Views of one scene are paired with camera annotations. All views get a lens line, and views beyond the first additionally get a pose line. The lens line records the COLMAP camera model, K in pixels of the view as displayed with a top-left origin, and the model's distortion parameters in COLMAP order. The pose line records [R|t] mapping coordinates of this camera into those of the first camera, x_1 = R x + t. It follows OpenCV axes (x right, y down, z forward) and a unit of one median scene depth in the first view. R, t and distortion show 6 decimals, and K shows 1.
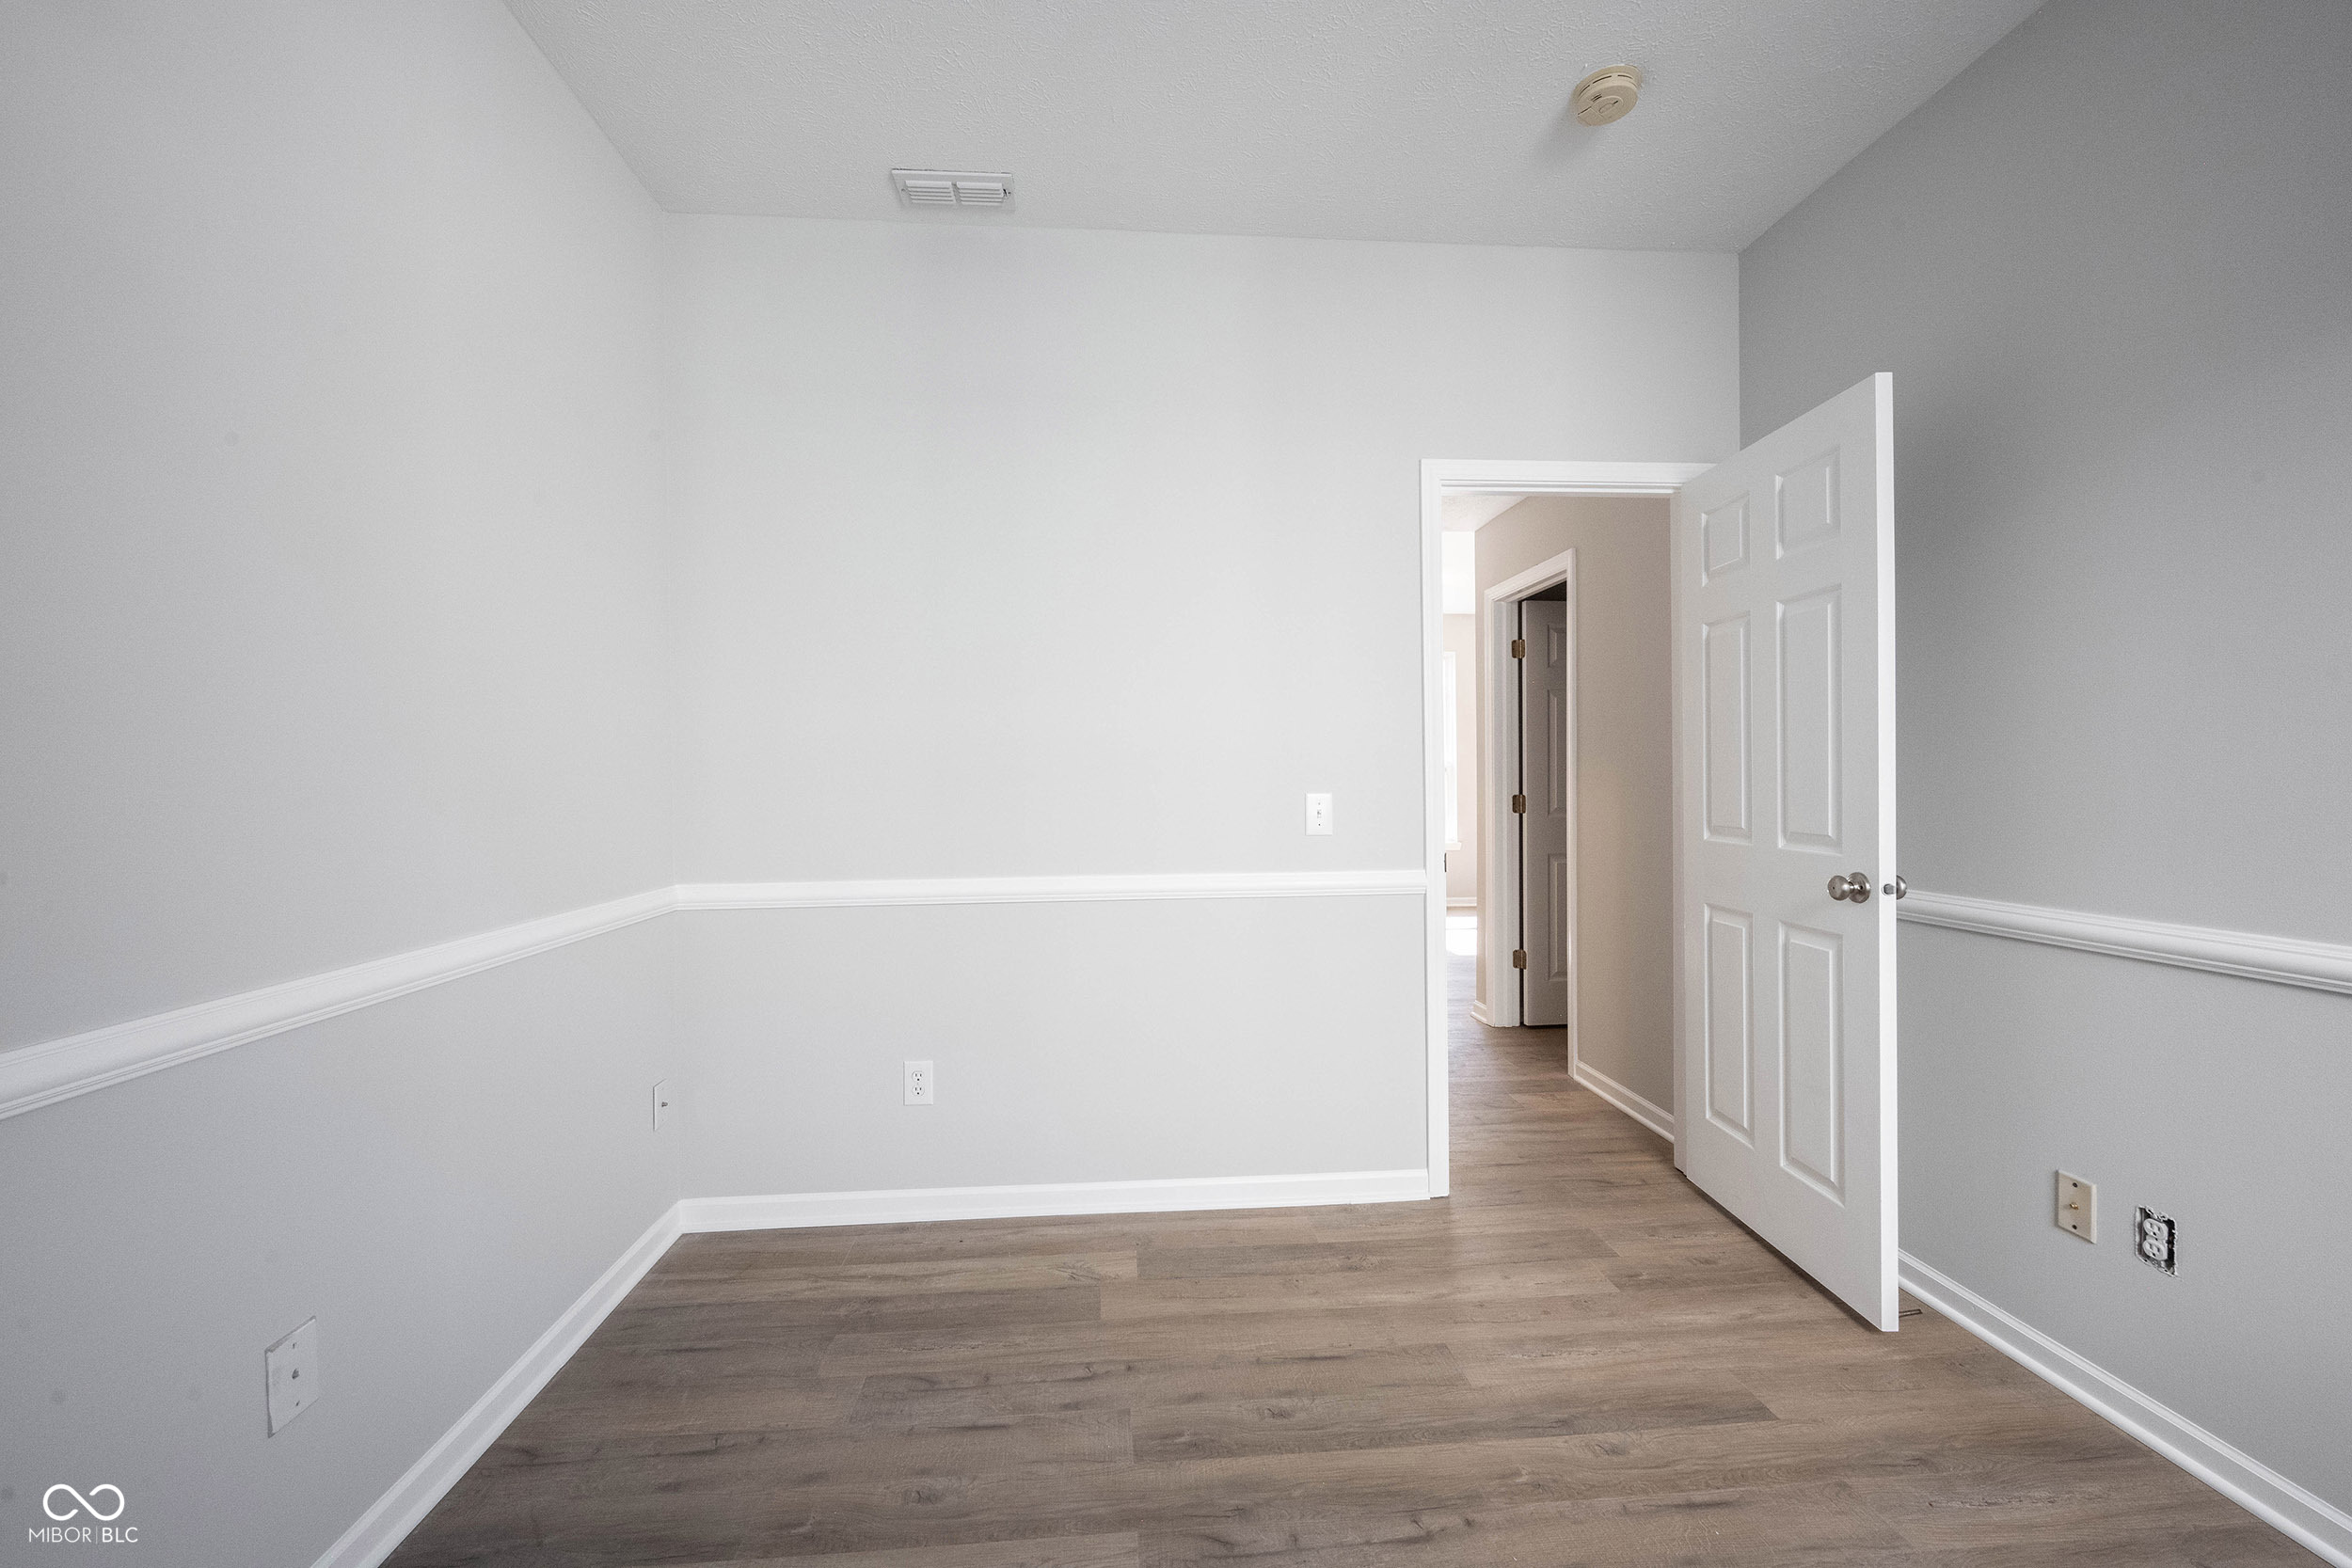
lens RADIAL K [[922.6, 0, 1171.4], [0, 922.6, 791.9], [0, 0, 1]] dist [0.001382, -0.000022]
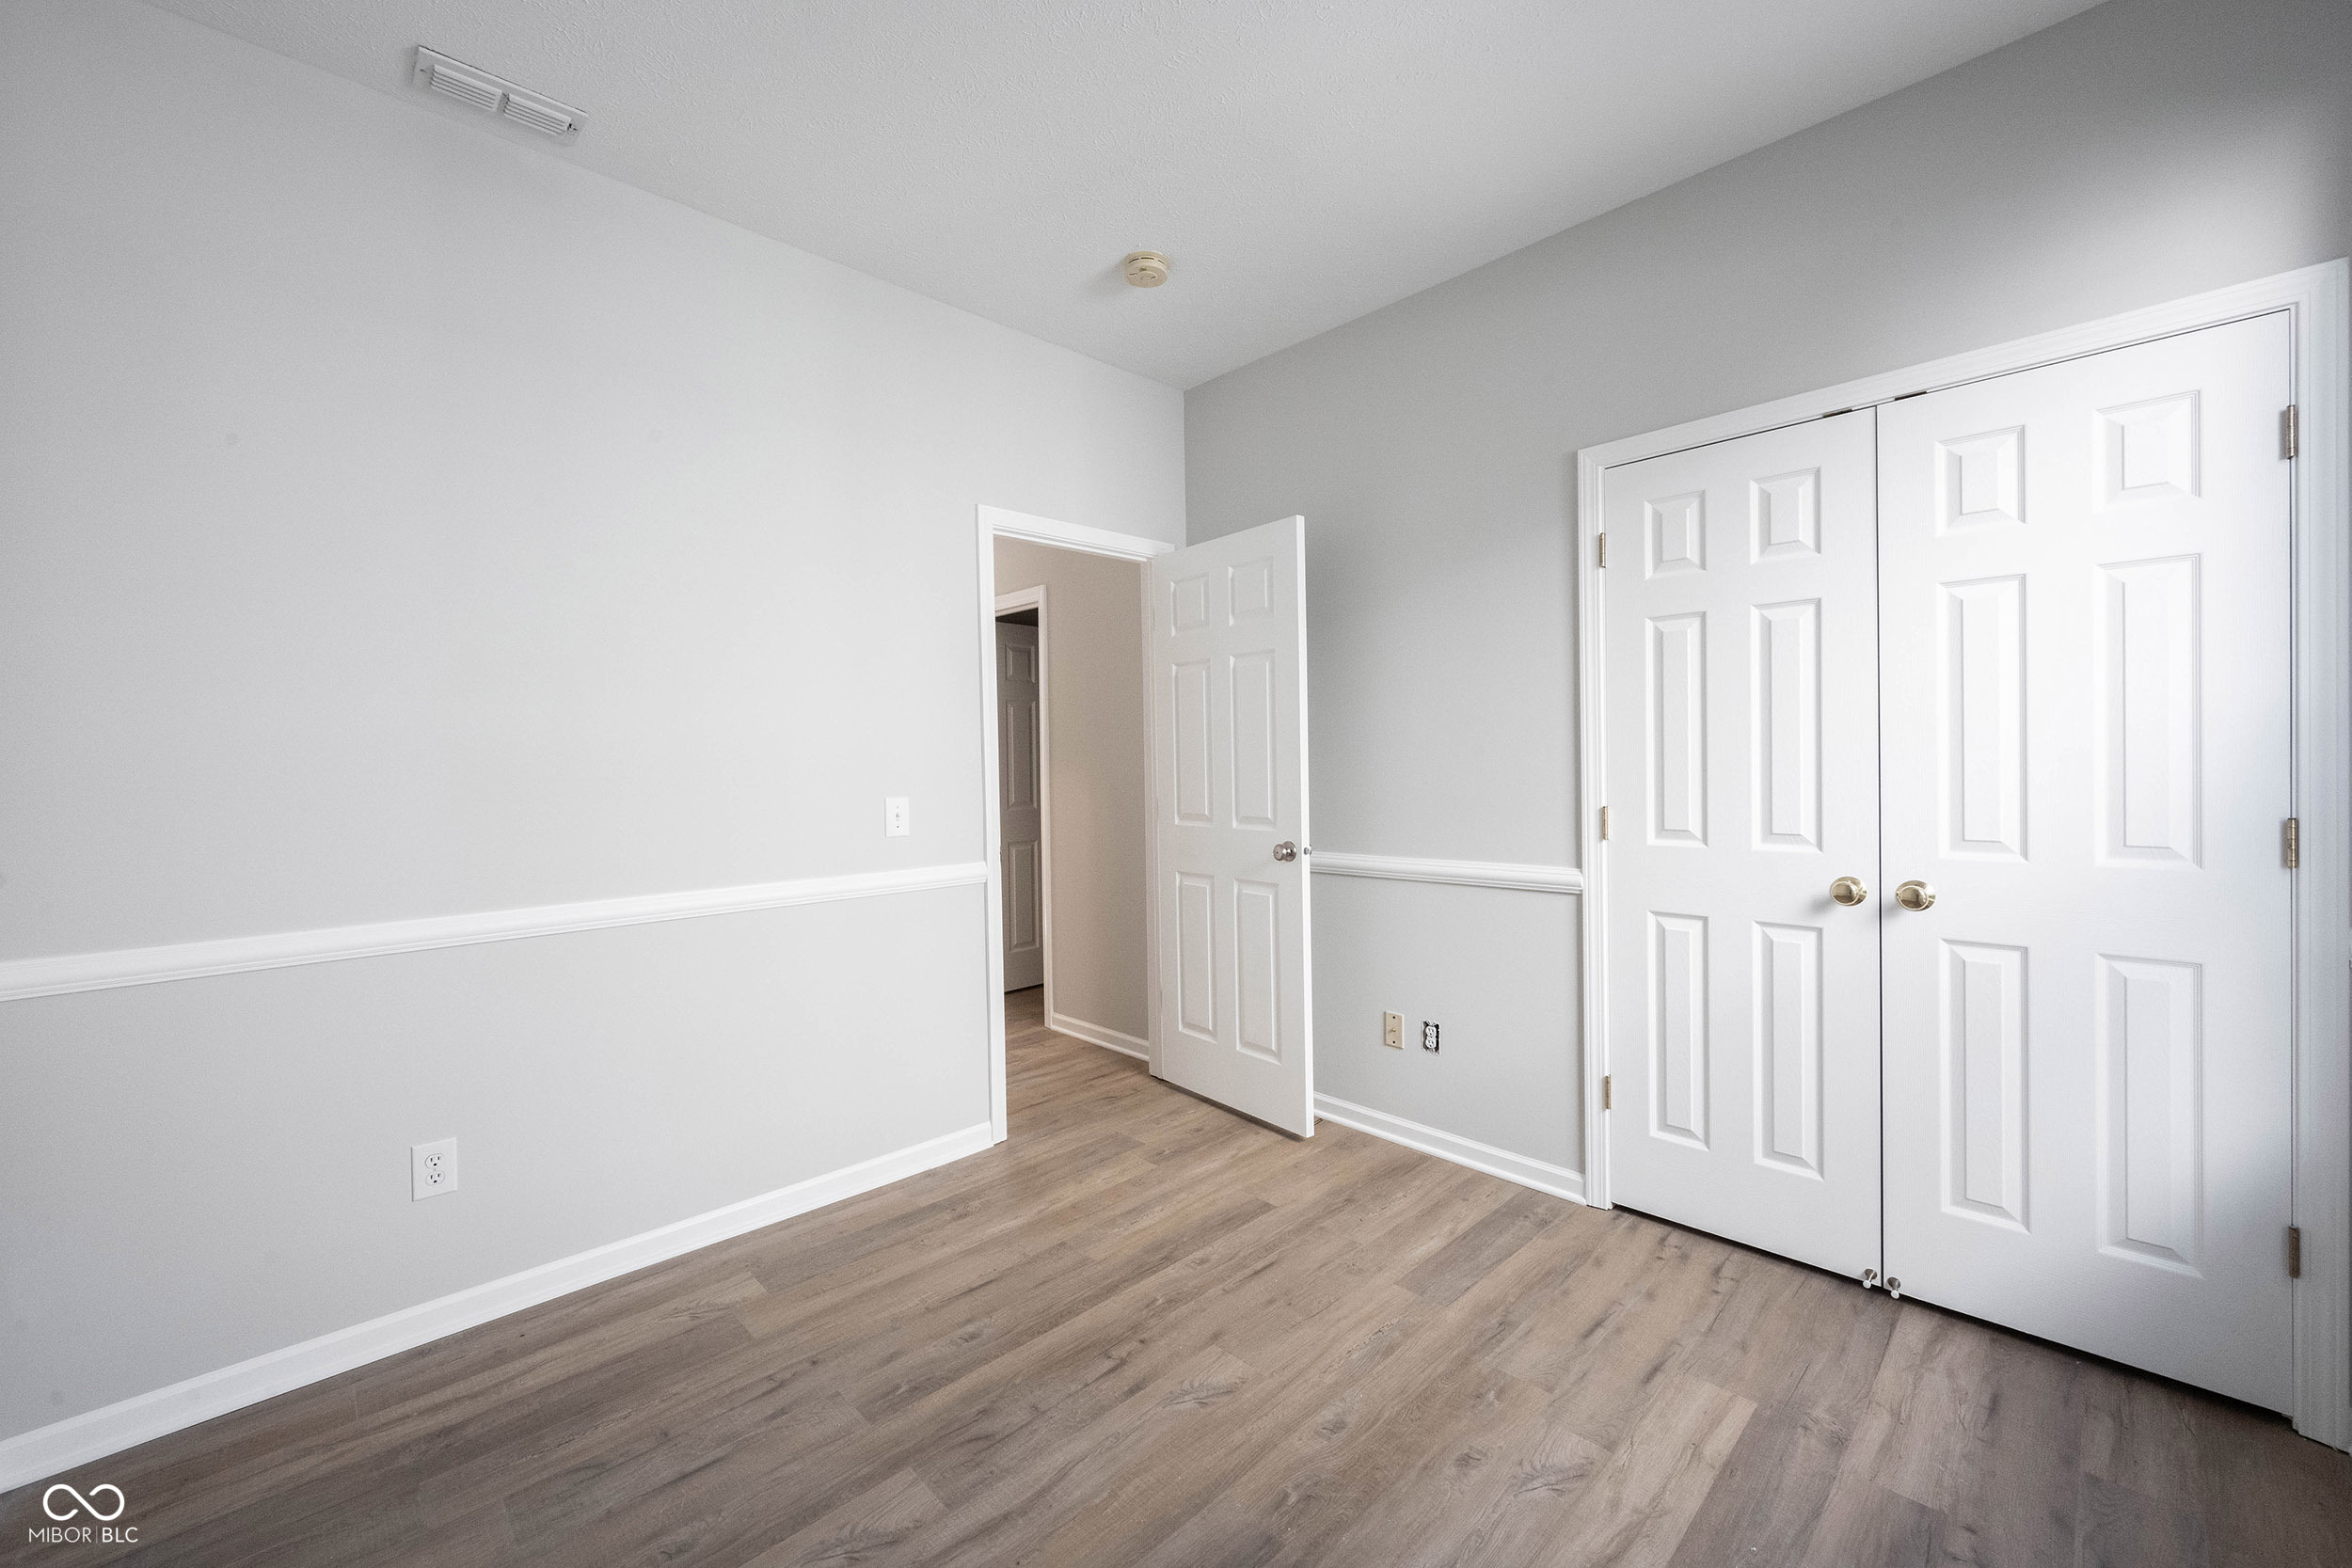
lens RADIAL K [[922.6, 0, 1171.4], [0, 922.6, 791.9], [0, 0, 1]] dist [0.001382, -0.000022]
pose [[0.774714, -0.024135, 0.631850, -0.349147], [0.019980, 0.999707, 0.013689, -0.017978], [-0.631996, 0.002020, 0.774969, -0.049746]]
